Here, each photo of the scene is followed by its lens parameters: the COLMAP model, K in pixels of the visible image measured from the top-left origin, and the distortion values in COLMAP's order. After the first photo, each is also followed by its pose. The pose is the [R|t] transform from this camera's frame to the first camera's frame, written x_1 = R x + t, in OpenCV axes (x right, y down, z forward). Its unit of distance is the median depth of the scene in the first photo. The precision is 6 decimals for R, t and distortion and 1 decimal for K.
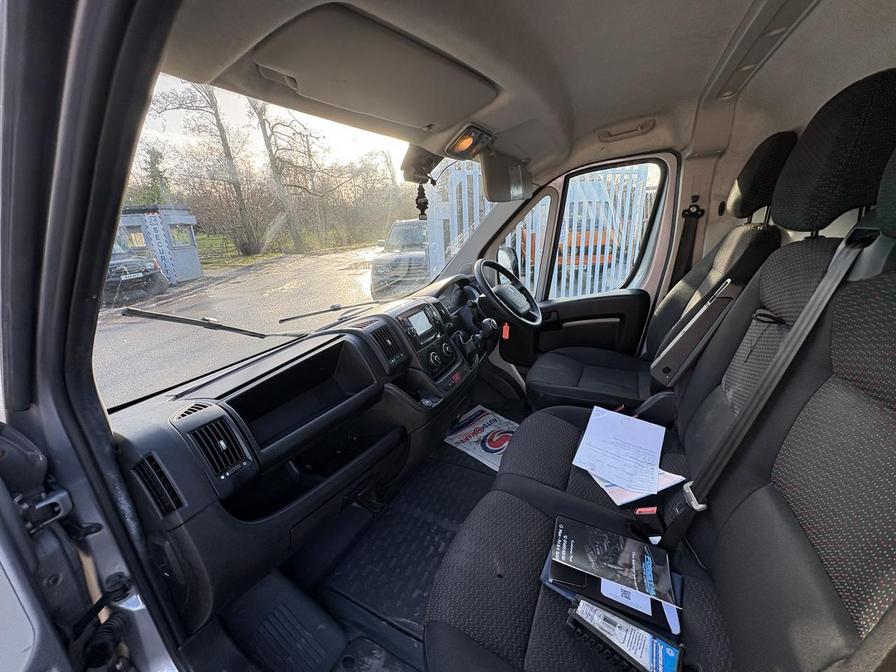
lens RADIAL K [[356.3, 0, 447.8], [0, 356.3, 337.8], [0, 0, 1]] dist [-0.001685, 0.000247]
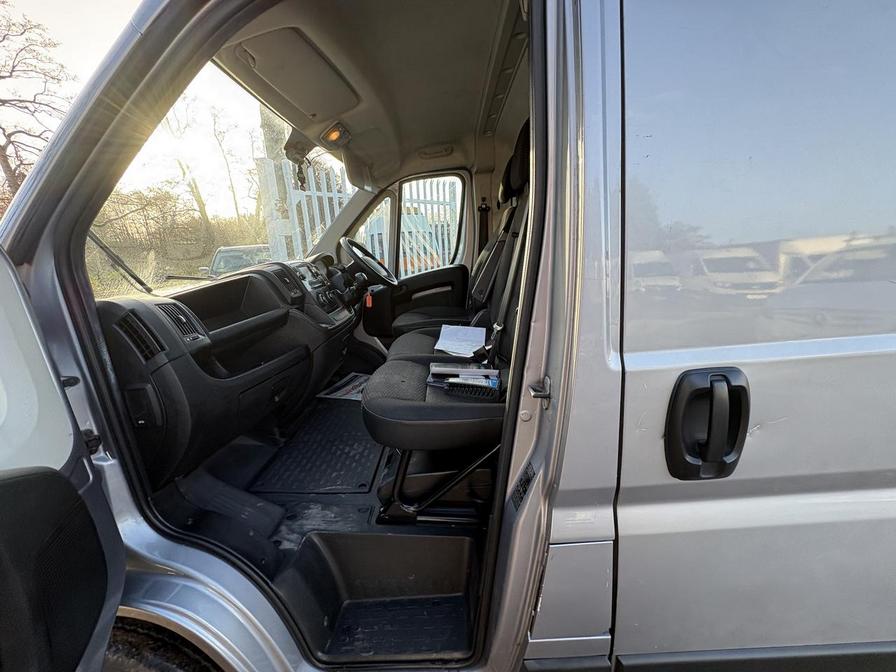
lens RADIAL K [[356.3, 0, 447.8], [0, 356.3, 337.8], [0, 0, 1]] dist [-0.001685, 0.000247]
pose [[0.902037, -0.102587, 0.419292, -0.196091], [0.142841, 0.987564, -0.065675, 0.367226], [-0.407340, 0.119133, 0.905473, -0.338585]]
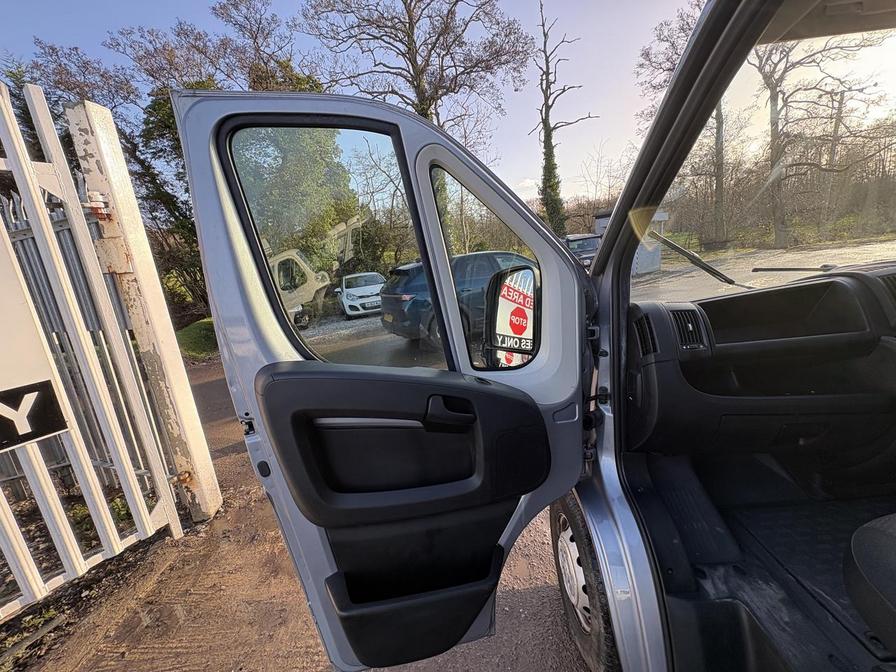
lens RADIAL K [[355.2, 0, 448.0], [0, 355.2, 336.0], [0, 0, 1]] dist [-0.001483, 0.000543]
pose [[0.434340, 0.203200, -0.877530, 0.108330], [-0.204029, 0.971095, 0.123880, 0.221676], [0.877337, 0.125236, 0.463244, -0.283255]]
